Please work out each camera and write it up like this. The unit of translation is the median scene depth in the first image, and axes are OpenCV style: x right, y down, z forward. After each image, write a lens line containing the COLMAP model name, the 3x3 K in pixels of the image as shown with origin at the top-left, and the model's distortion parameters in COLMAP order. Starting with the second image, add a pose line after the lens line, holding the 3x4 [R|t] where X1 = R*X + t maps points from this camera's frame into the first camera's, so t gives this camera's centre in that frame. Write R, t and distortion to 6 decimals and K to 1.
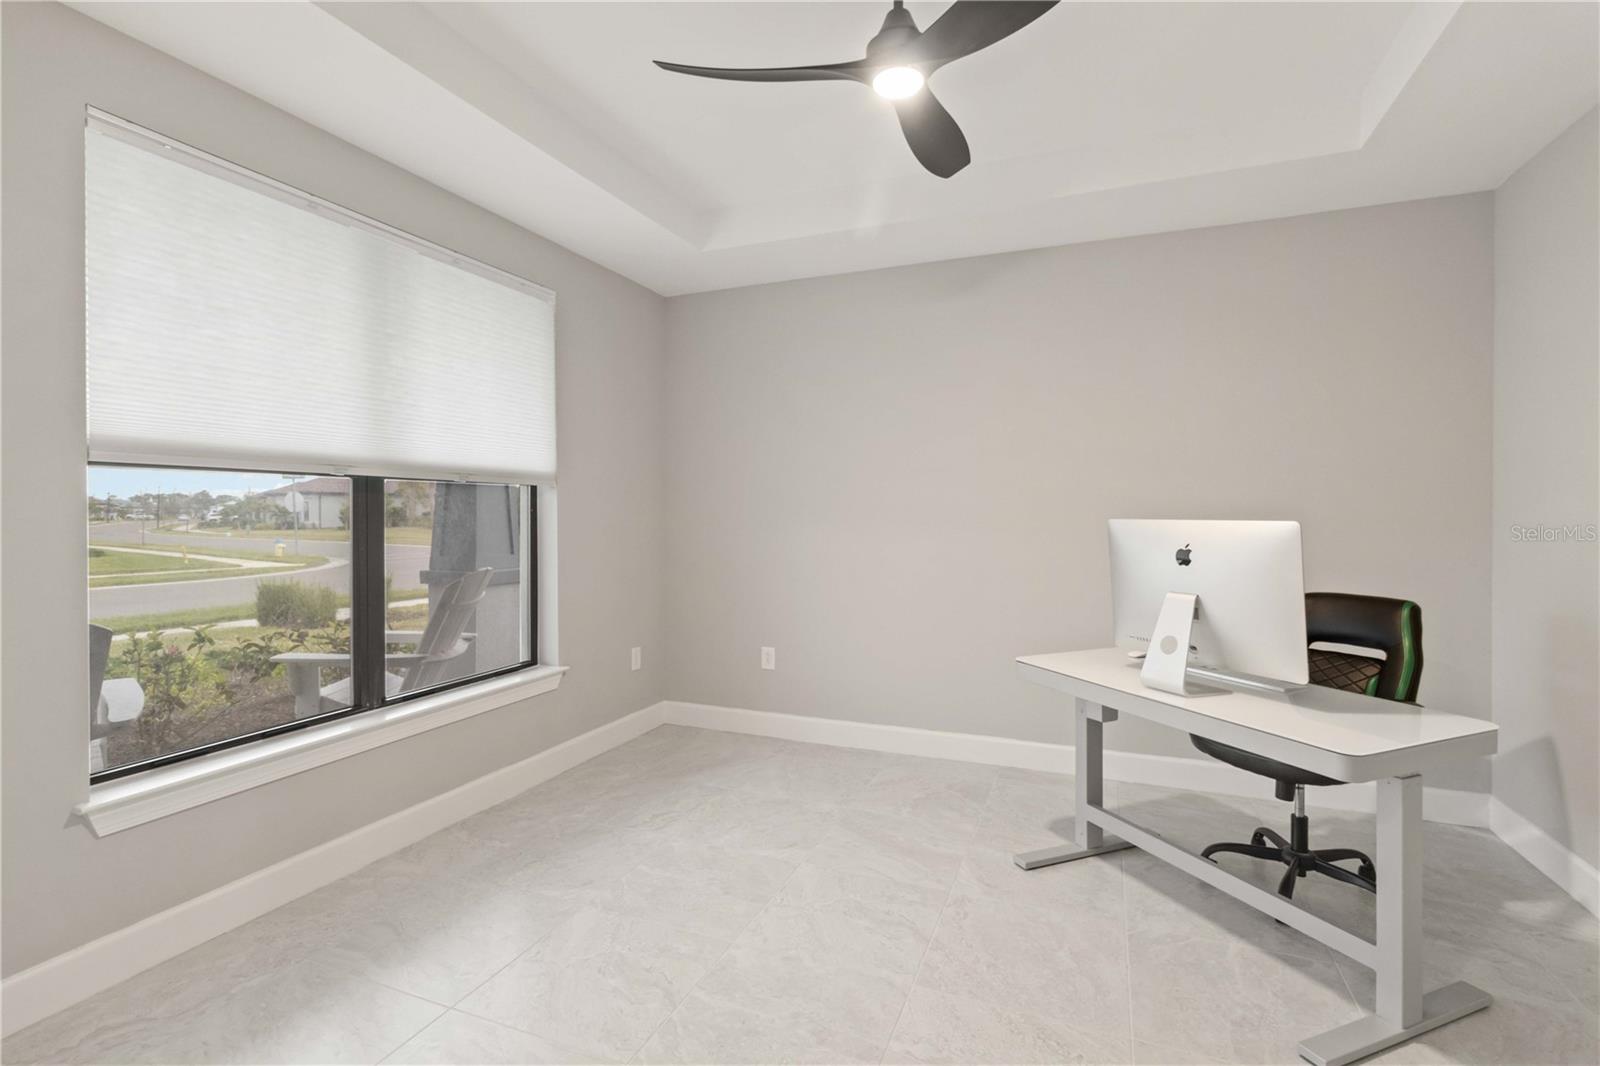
lens RADIAL K [[747.6, 0, 794.9], [0, 747.6, 514.8], [0, 0, 1]] dist [0.000585, -0.000197]
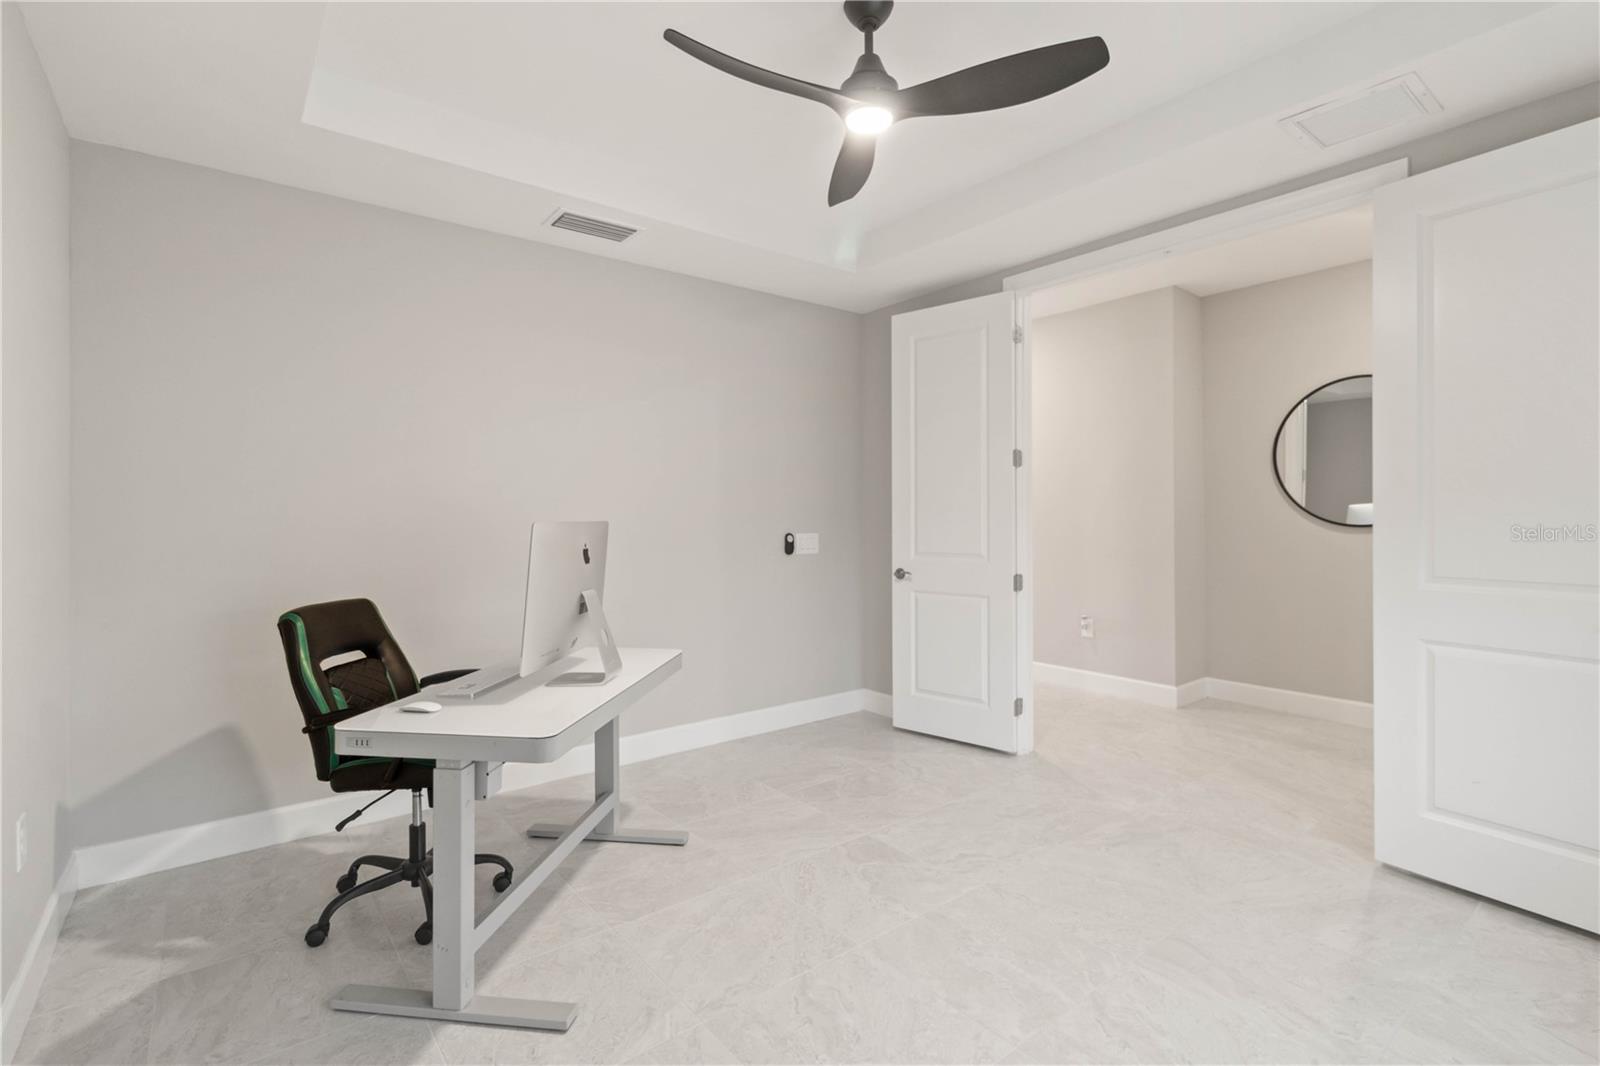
lens RADIAL K [[747.6, 0, 794.9], [0, 747.6, 514.8], [0, 0, 1]] dist [0.000585, -0.000197]
pose [[-0.872417, 0.005117, 0.488736, -0.262180], [0.006547, 0.999978, 0.001217, -0.002262], [-0.488719, 0.004261, -0.872431, 1.768125]]
